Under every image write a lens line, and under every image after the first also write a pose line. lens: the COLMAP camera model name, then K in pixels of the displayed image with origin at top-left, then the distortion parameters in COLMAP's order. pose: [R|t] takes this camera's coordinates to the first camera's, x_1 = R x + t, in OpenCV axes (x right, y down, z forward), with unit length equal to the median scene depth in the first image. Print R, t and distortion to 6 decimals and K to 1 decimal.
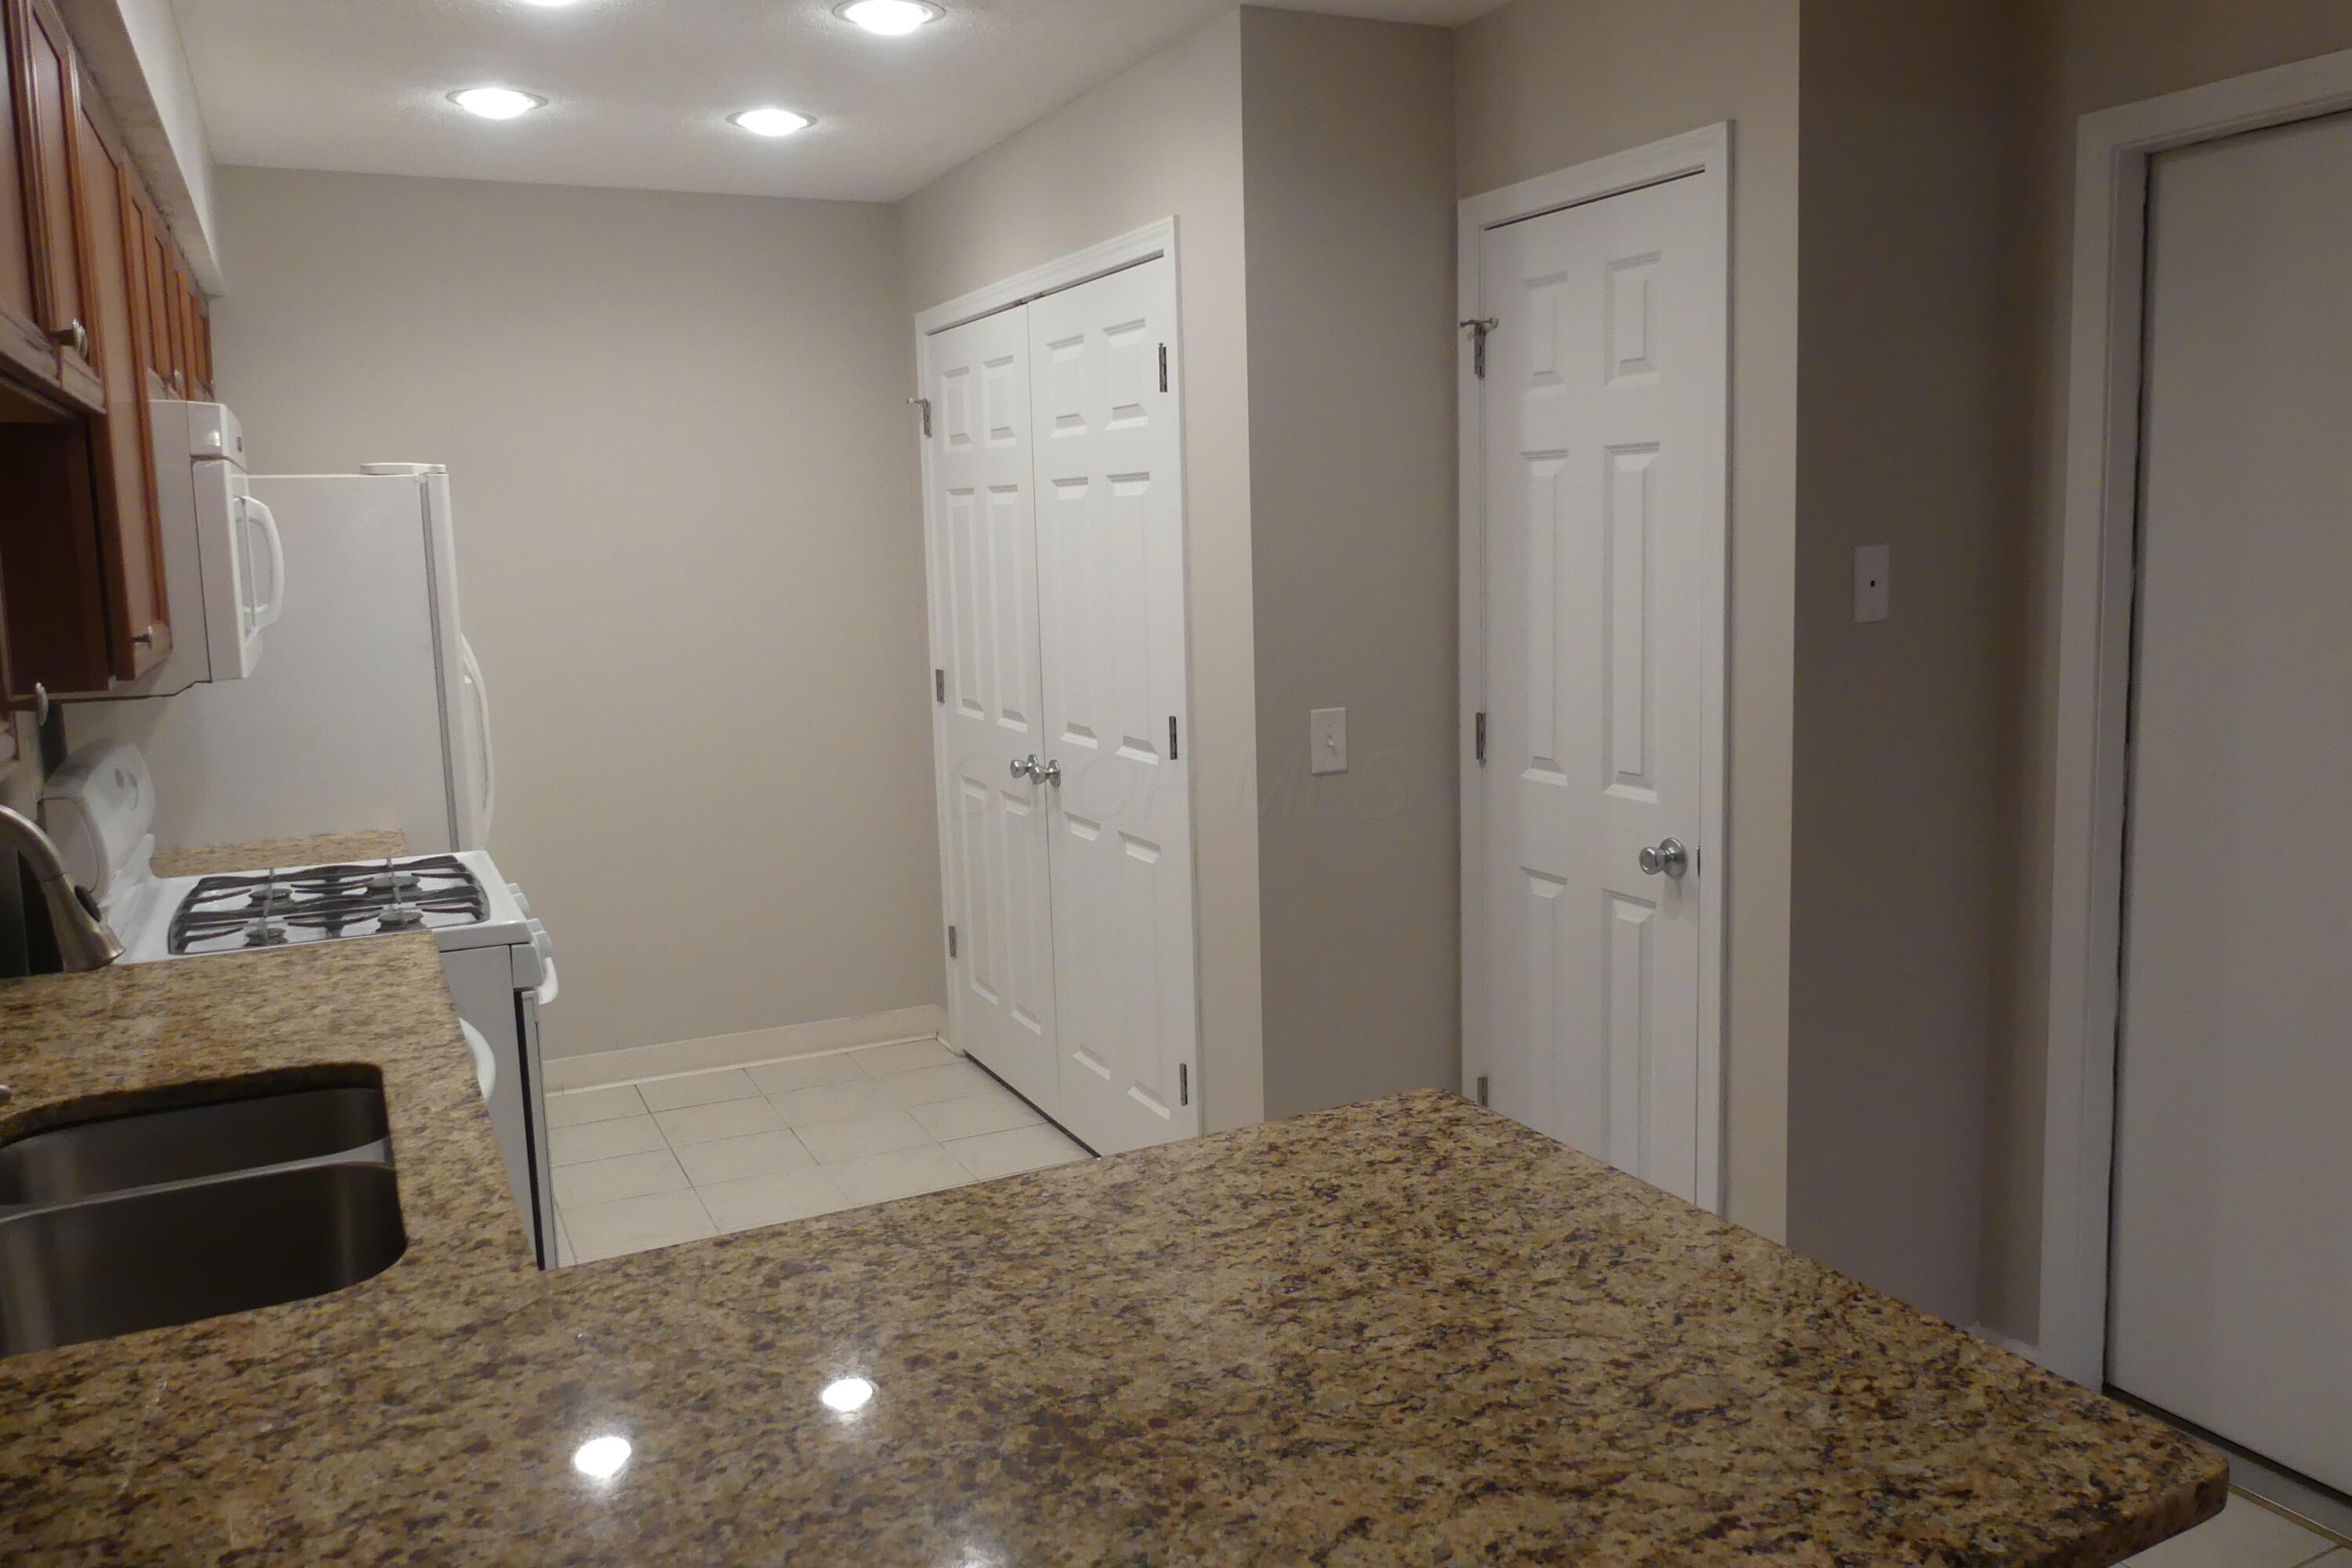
lens RADIAL K [[1763.0, 0, 1199.3], [0, 1763.0, 786.1], [0, 0, 1]] dist [-0.029594, 0.019157]
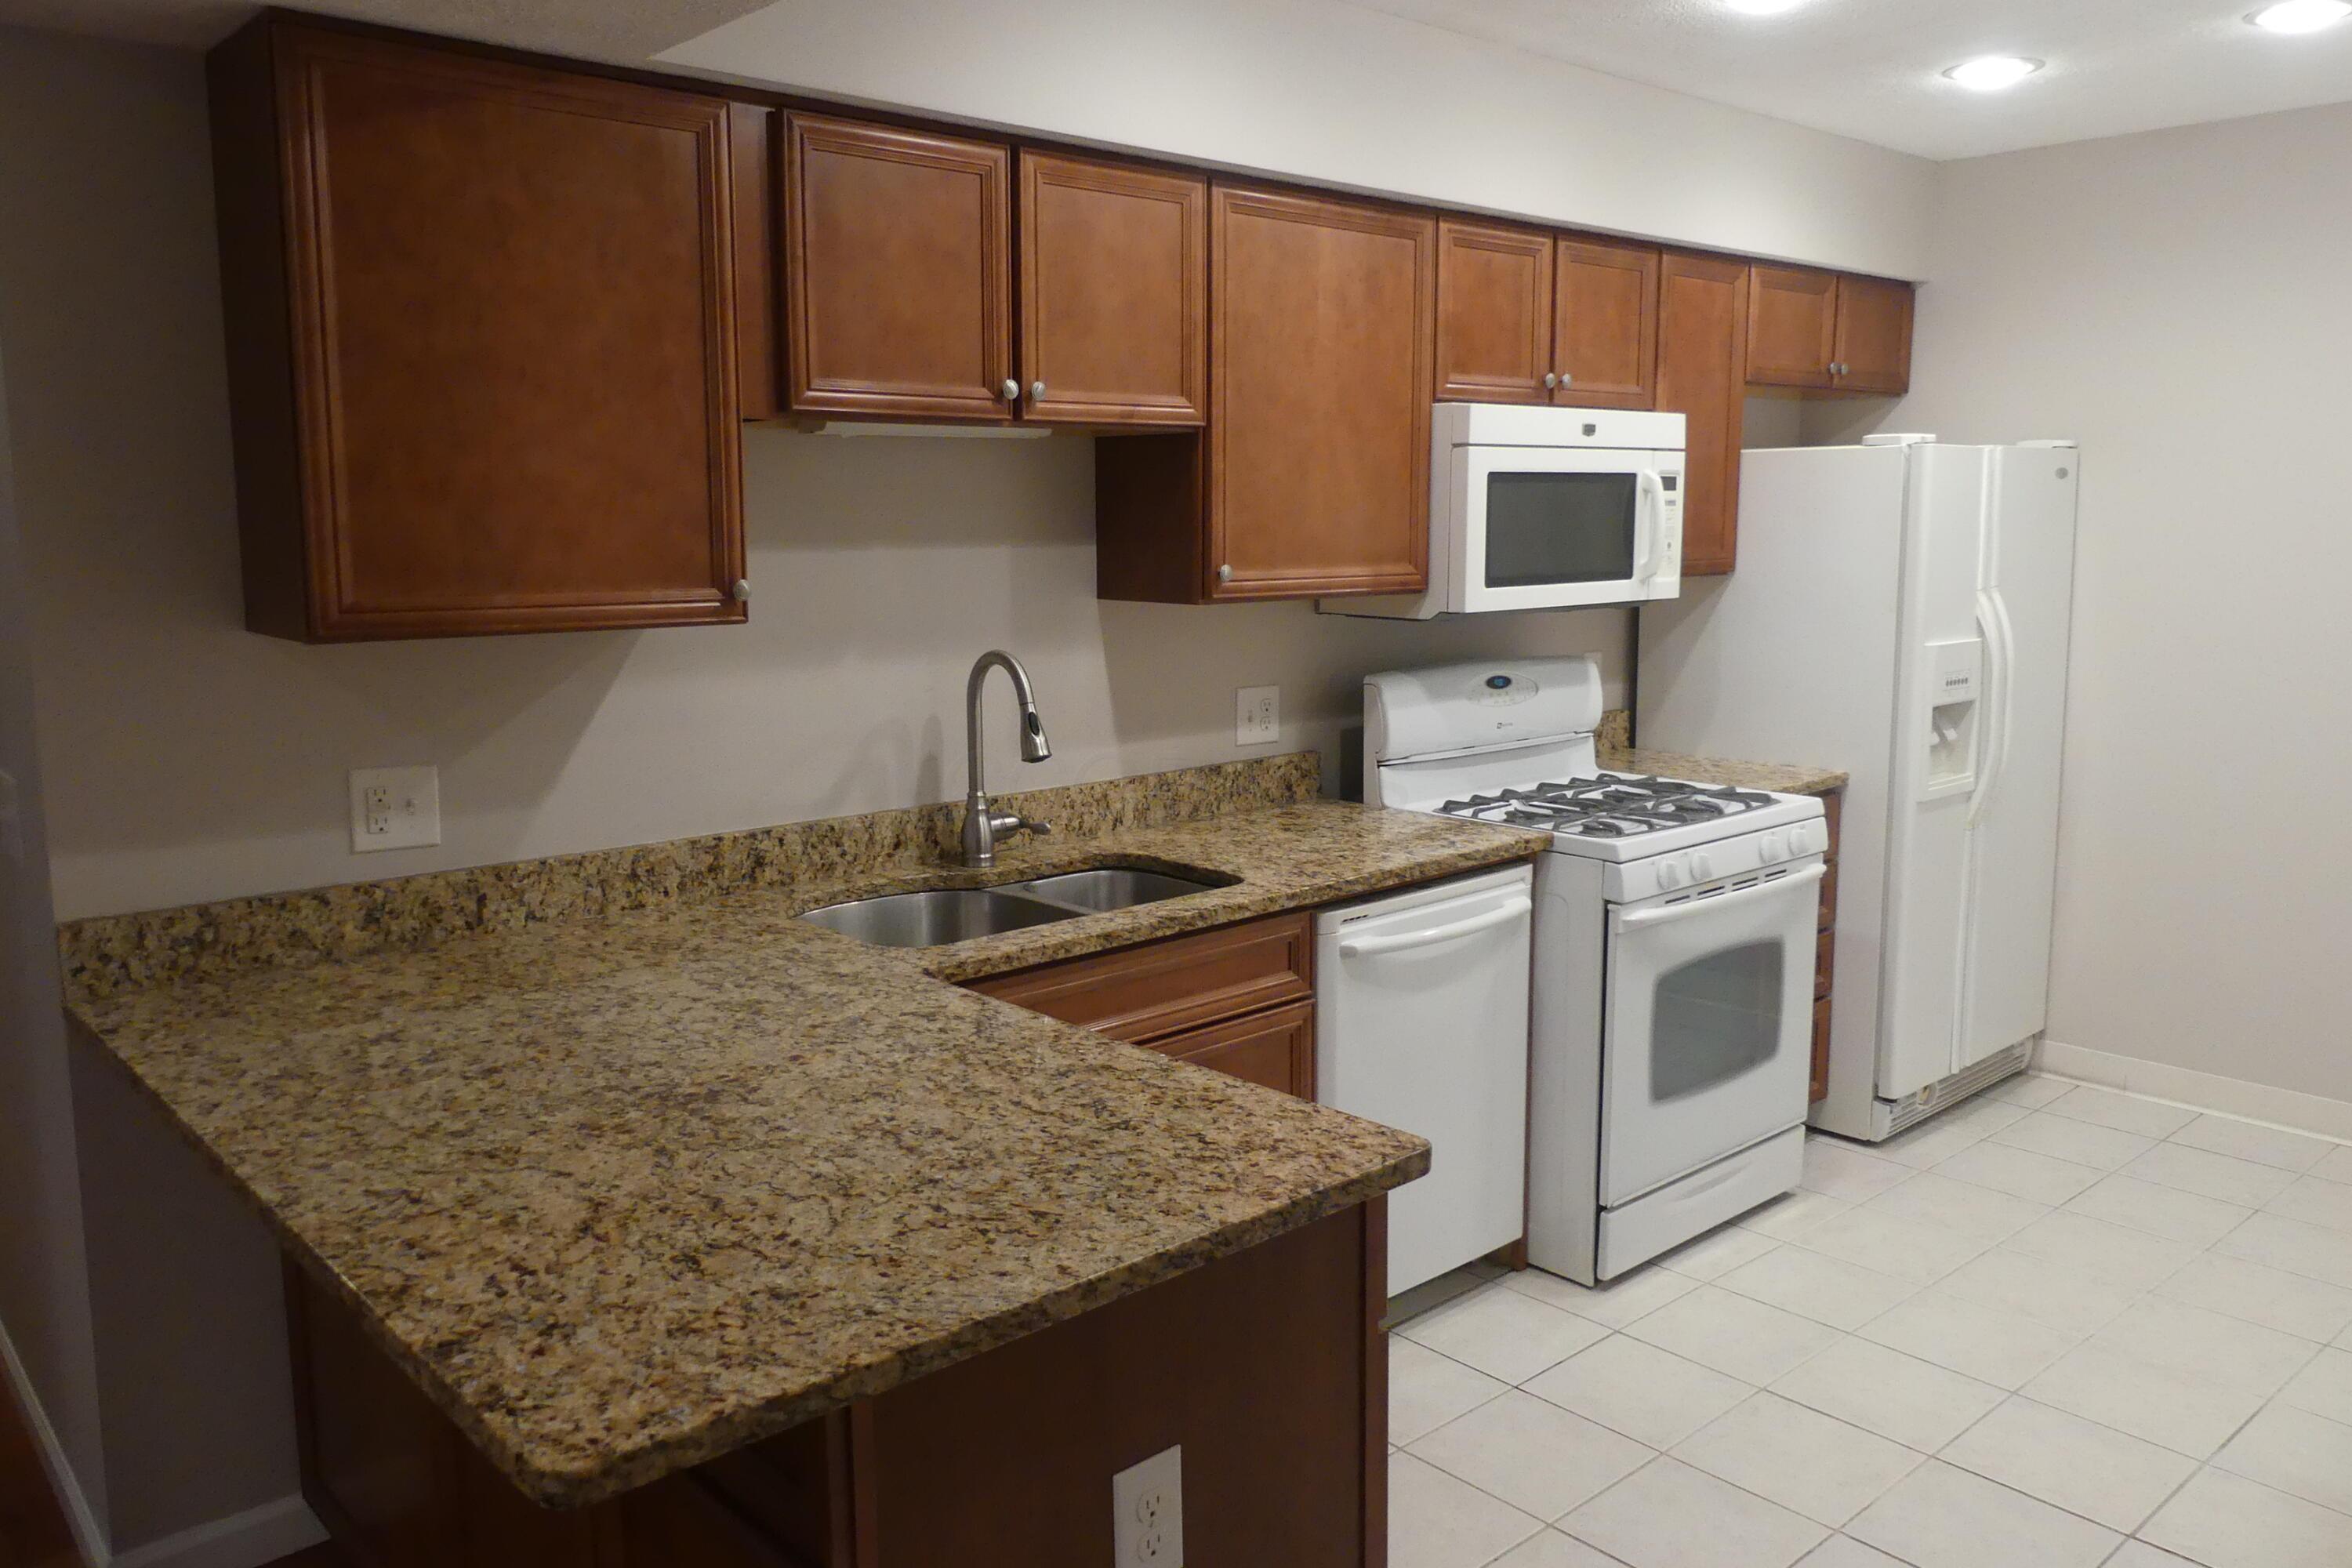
lens RADIAL K [[1763.0, 0, 1199.7], [0, 1763.0, 765.2], [0, 0, 1]] dist [-0.029594, 0.019157]
pose [[0.253864, 0.162659, -0.953465, 1.331263], [-0.142598, 0.981281, 0.129437, -0.173460], [0.956671, 0.103102, 0.272306, 0.866197]]
